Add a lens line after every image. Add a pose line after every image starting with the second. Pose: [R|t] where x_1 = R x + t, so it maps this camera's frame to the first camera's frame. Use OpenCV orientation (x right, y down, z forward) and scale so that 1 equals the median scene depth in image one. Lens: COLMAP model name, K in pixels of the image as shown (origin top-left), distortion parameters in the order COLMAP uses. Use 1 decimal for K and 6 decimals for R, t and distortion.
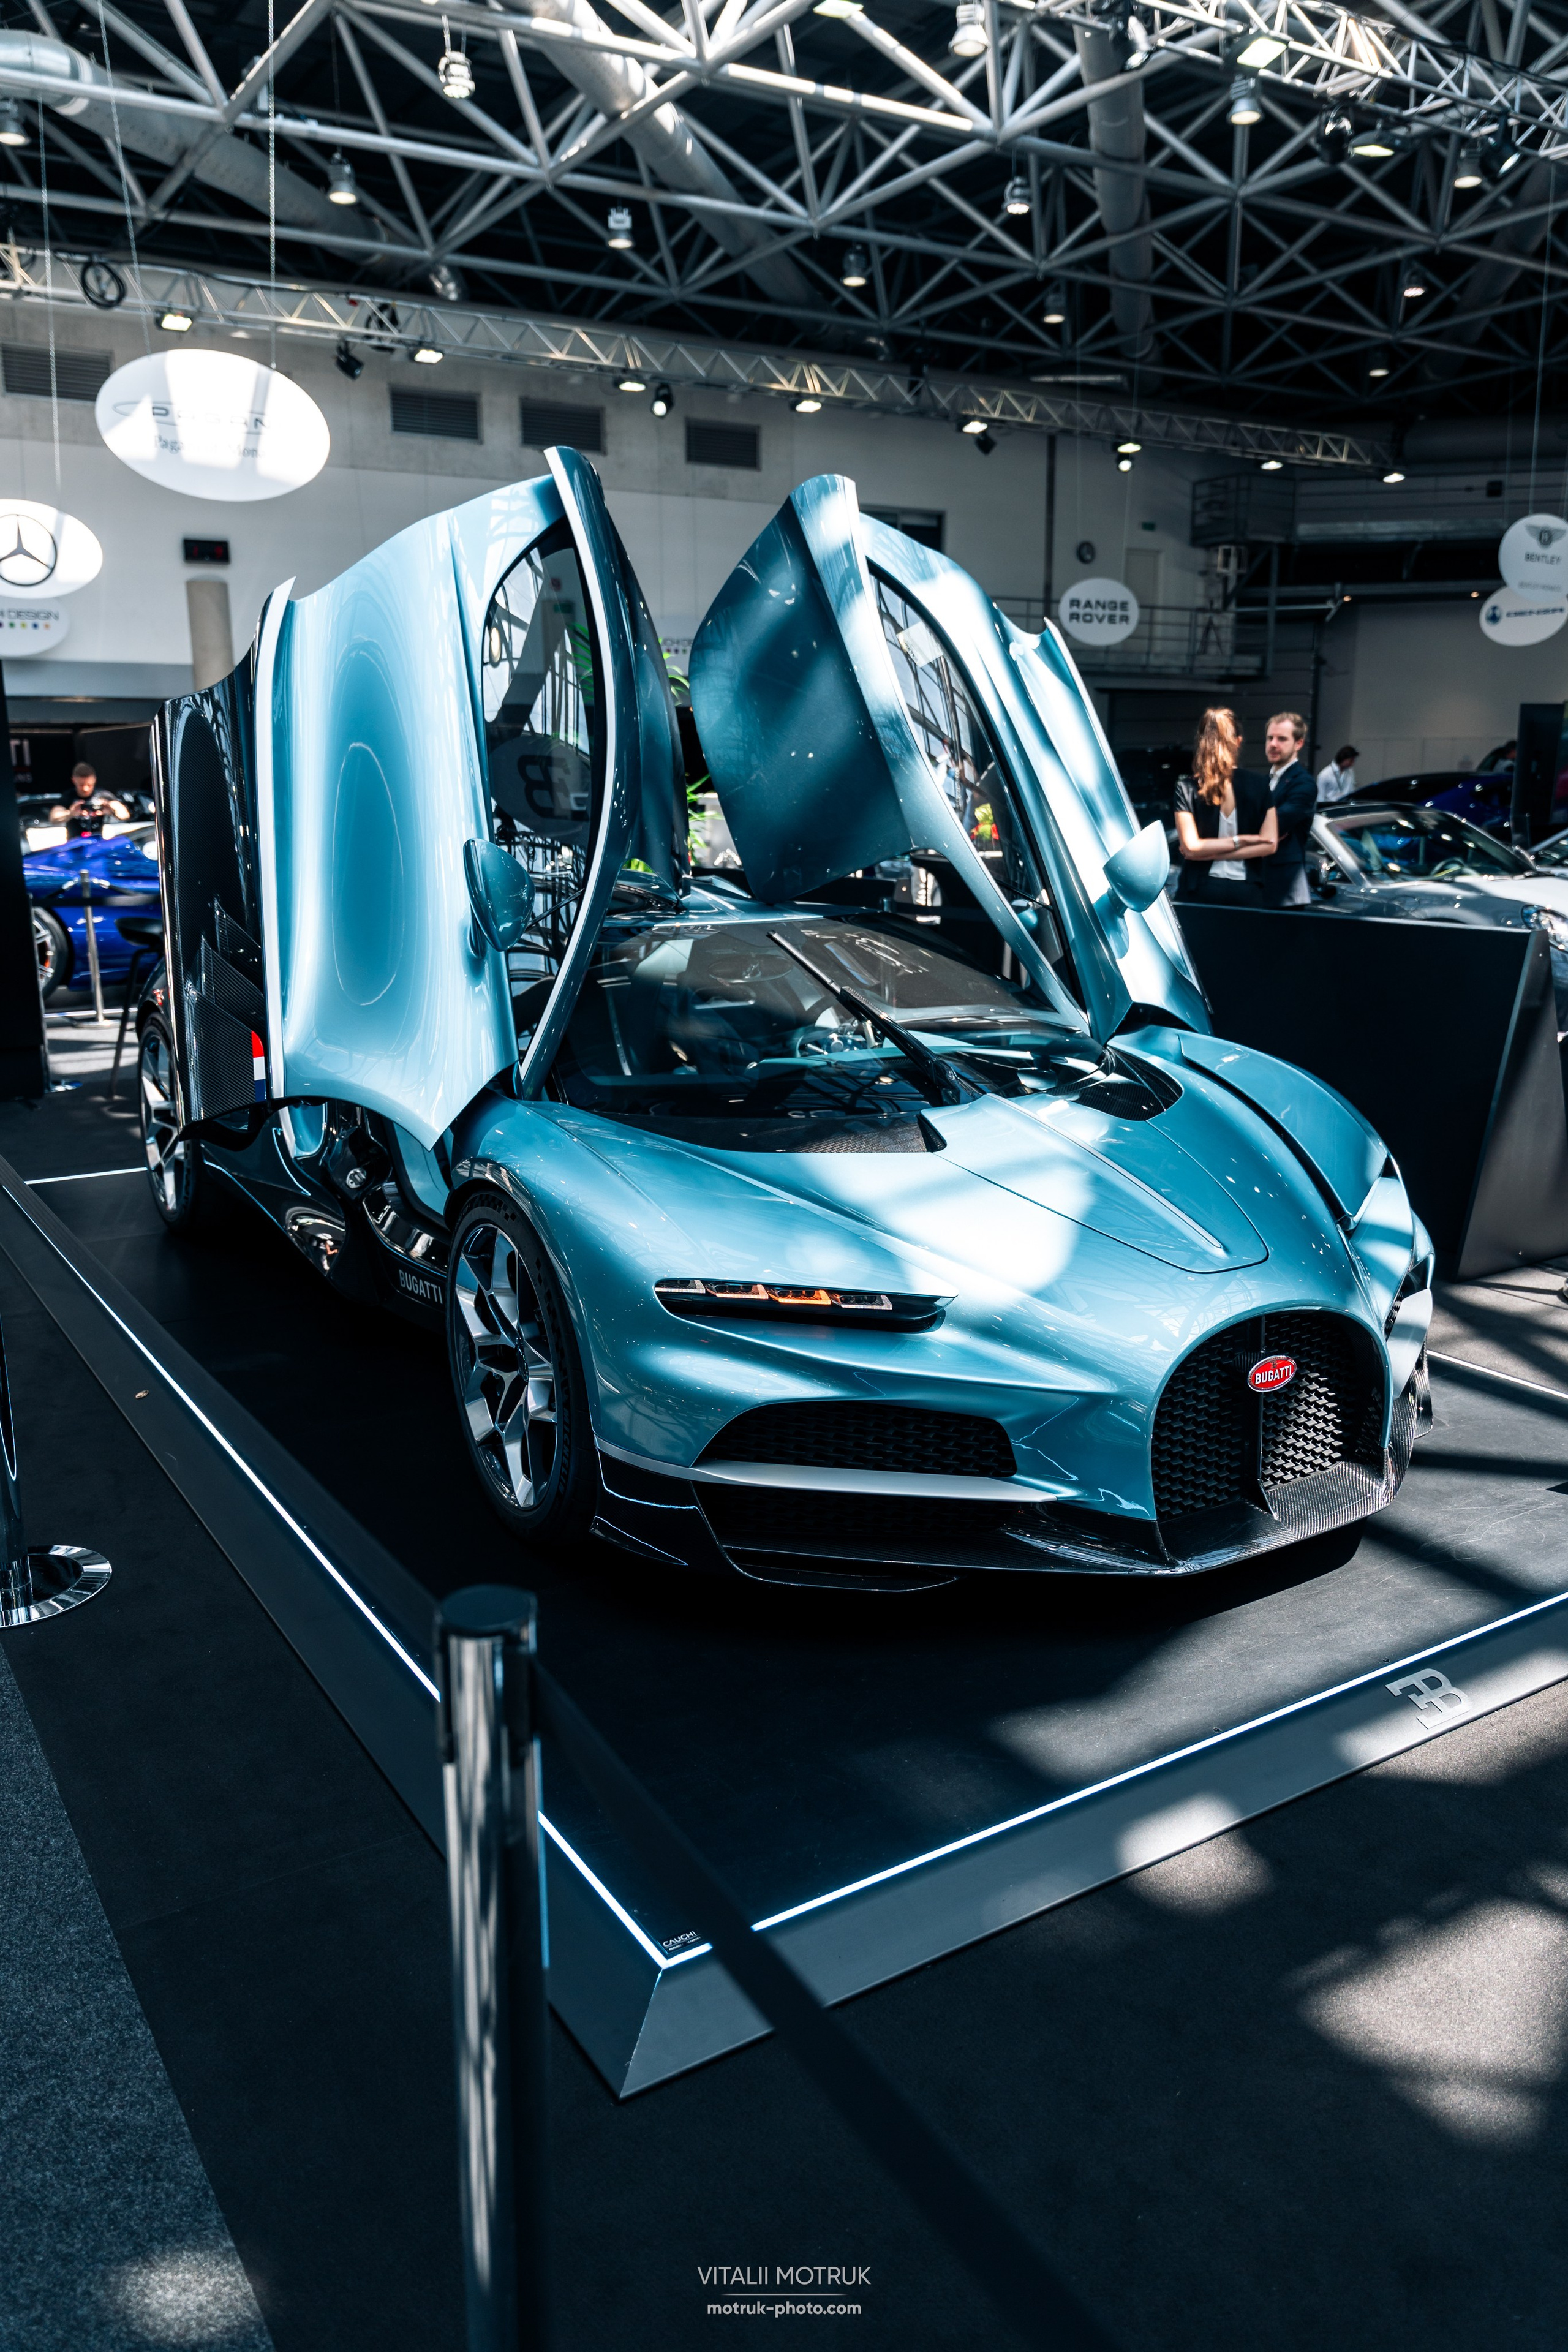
lens RADIAL K [[1710.7, 0, 784.0], [0, 1710.7, 1176.0], [0, 0, 1]] dist [0.005971, -0.010687]
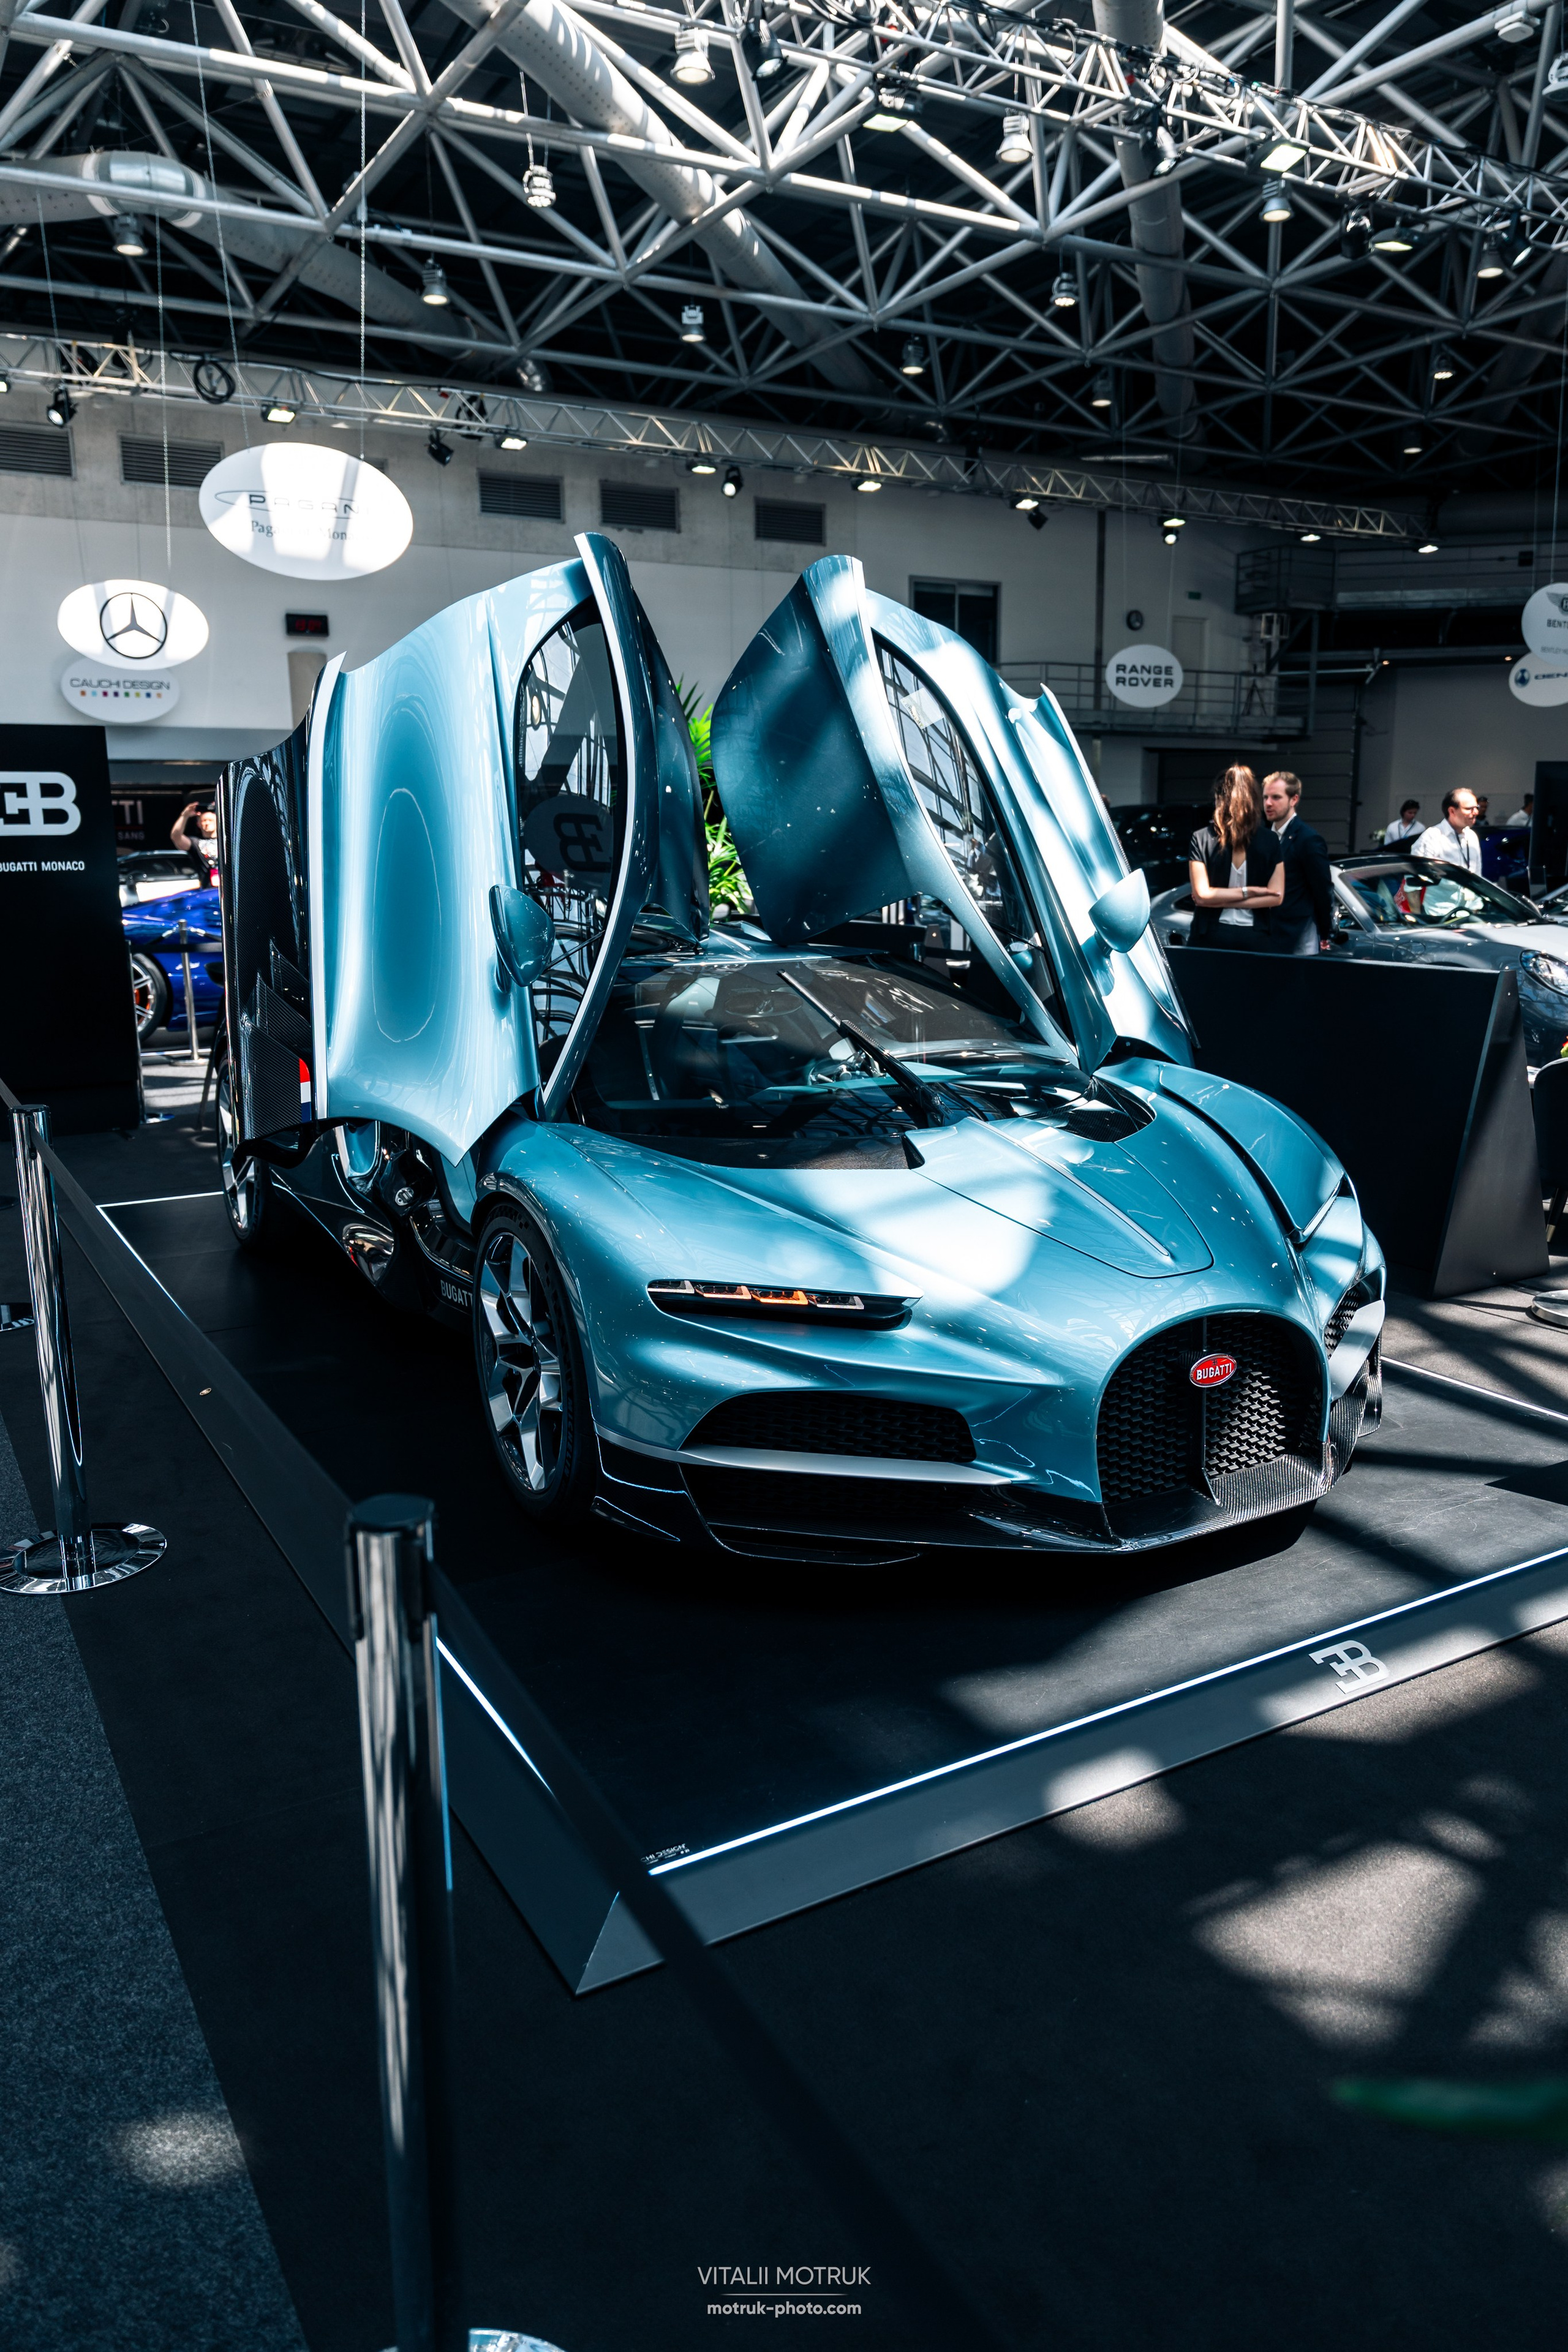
lens RADIAL K [[1637.0, 0, 809.2], [0, 1637.0, 1173.4], [0, 0, 1]] dist [-0.002971, -0.005032]
pose [[0.999595, 0.003168, -0.028292, 0.010055], [-0.003849, 0.999704, -0.024034, 0.002811], [0.028208, 0.024133, 0.999311, -0.009642]]
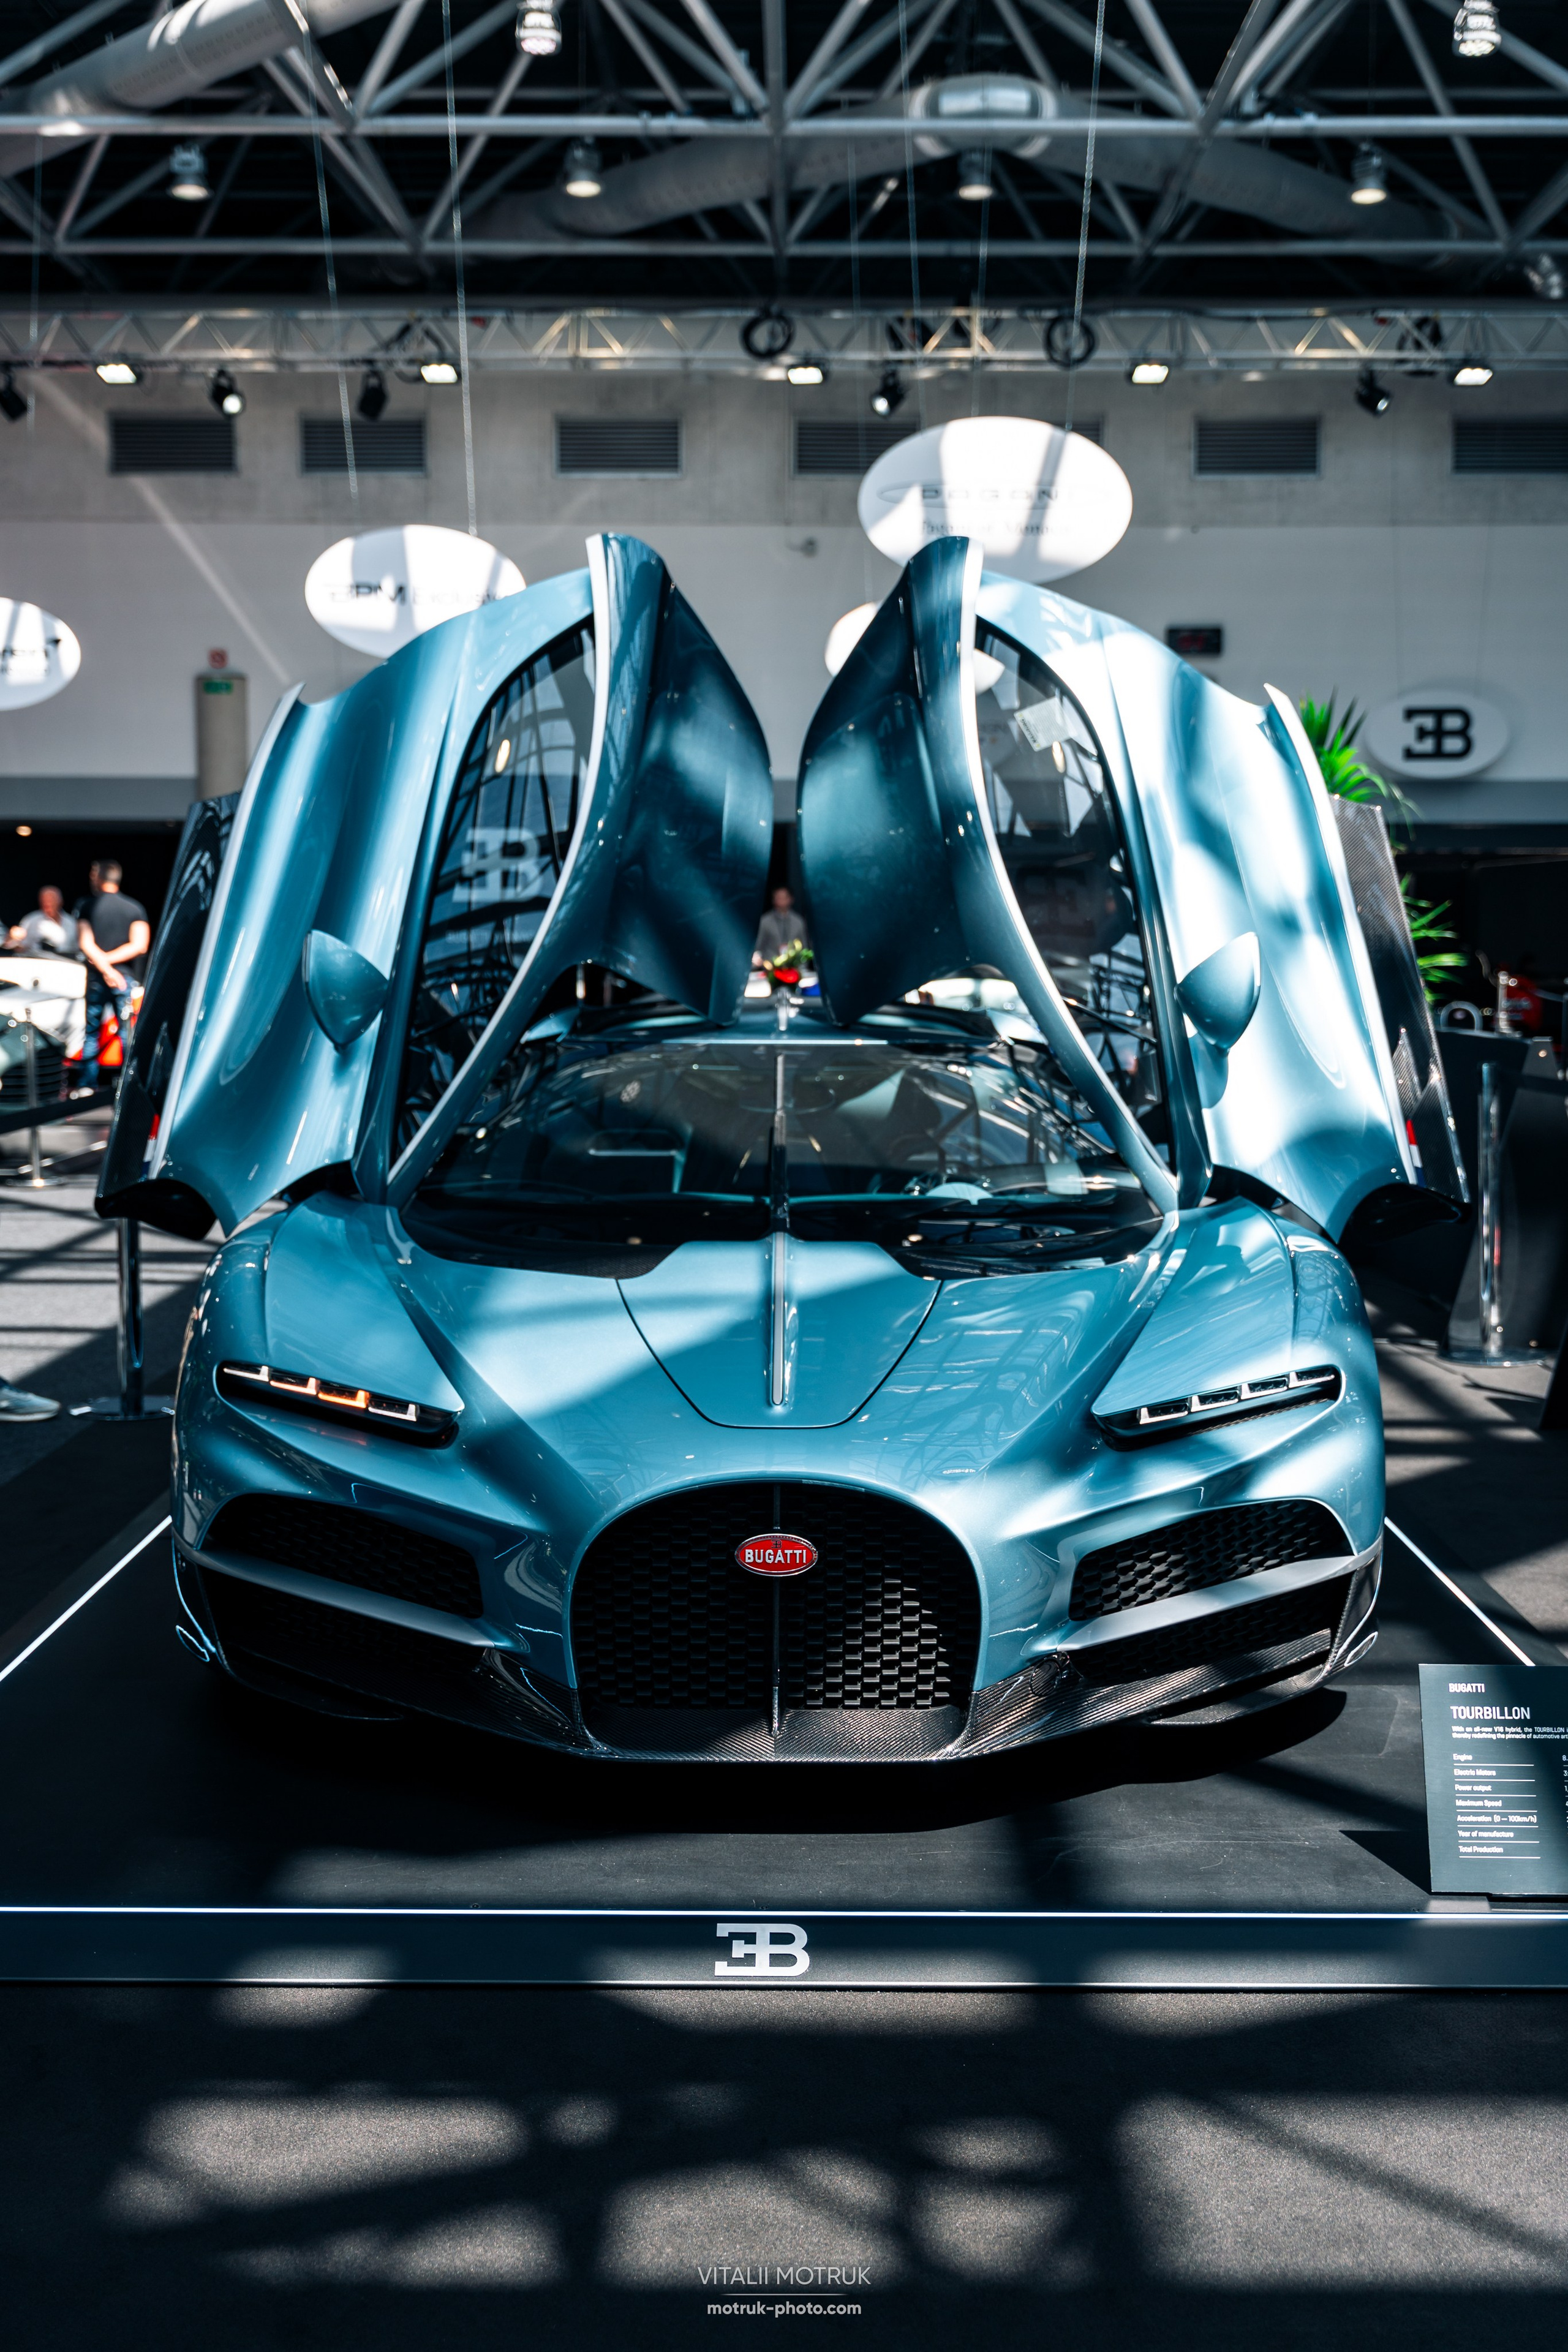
lens RADIAL K [[2417.5, 0, 786.7], [0, 2417.5, 1178.4], [0, 0, 1]] dist [-0.004369, 0.016214]
pose [[0.844755, 0.062583, -0.531482, 0.160724], [-0.129957, 0.987400, -0.090289, 0.007064], [0.519134, 0.145342, 0.842244, -0.003376]]
